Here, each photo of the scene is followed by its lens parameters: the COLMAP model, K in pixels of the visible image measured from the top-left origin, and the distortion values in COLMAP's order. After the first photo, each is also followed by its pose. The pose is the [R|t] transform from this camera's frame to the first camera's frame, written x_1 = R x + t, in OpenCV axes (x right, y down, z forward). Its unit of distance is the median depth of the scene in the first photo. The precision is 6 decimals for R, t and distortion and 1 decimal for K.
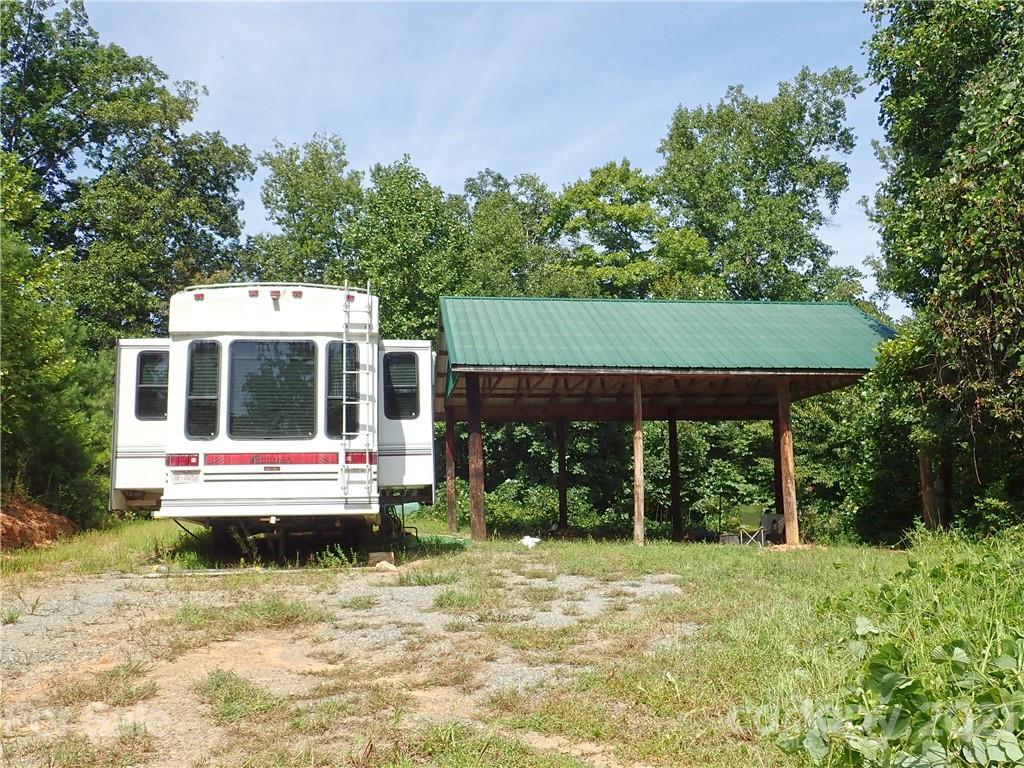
lens RADIAL K [[892.8, 0, 512.0], [0, 892.8, 384.0], [0, 0, 1]] dist [-0.004010, -0.083511]
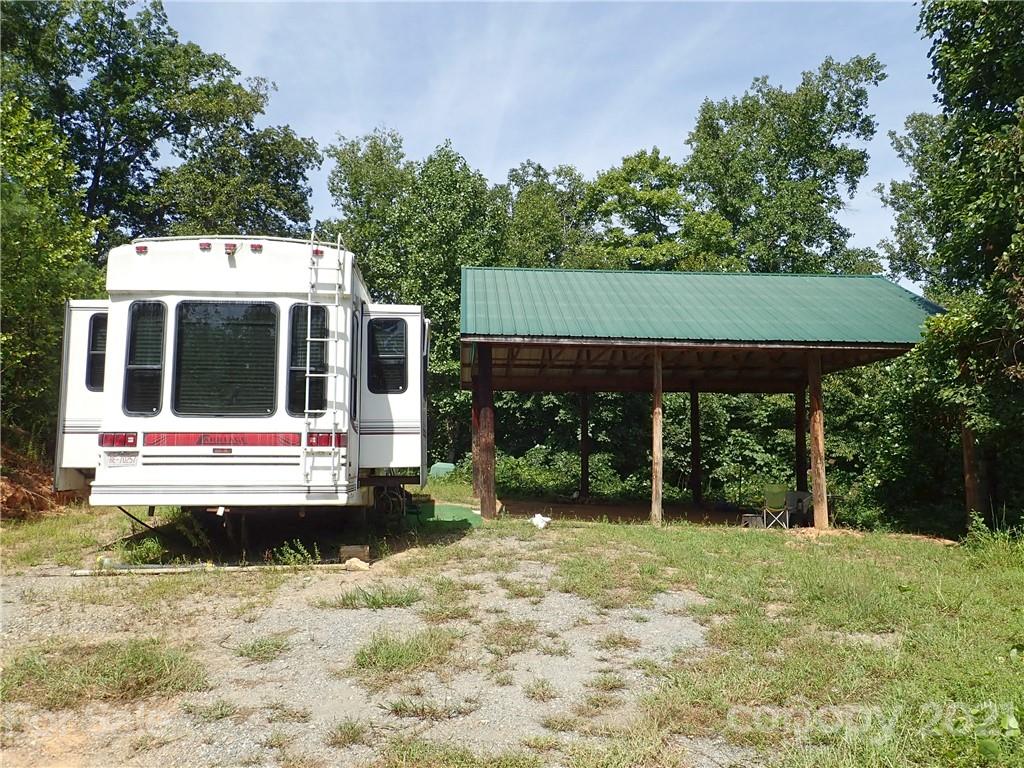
lens RADIAL K [[752.5, 0, 513.1], [0, 752.5, 374.2], [0, 0, 1]] dist [0.007209, -0.002905]
pose [[0.998188, 0.013800, -0.058568, 0.018916], [-0.012239, 0.999562, 0.026930, -0.000671], [0.058914, -0.026165, 0.997920, 0.106386]]
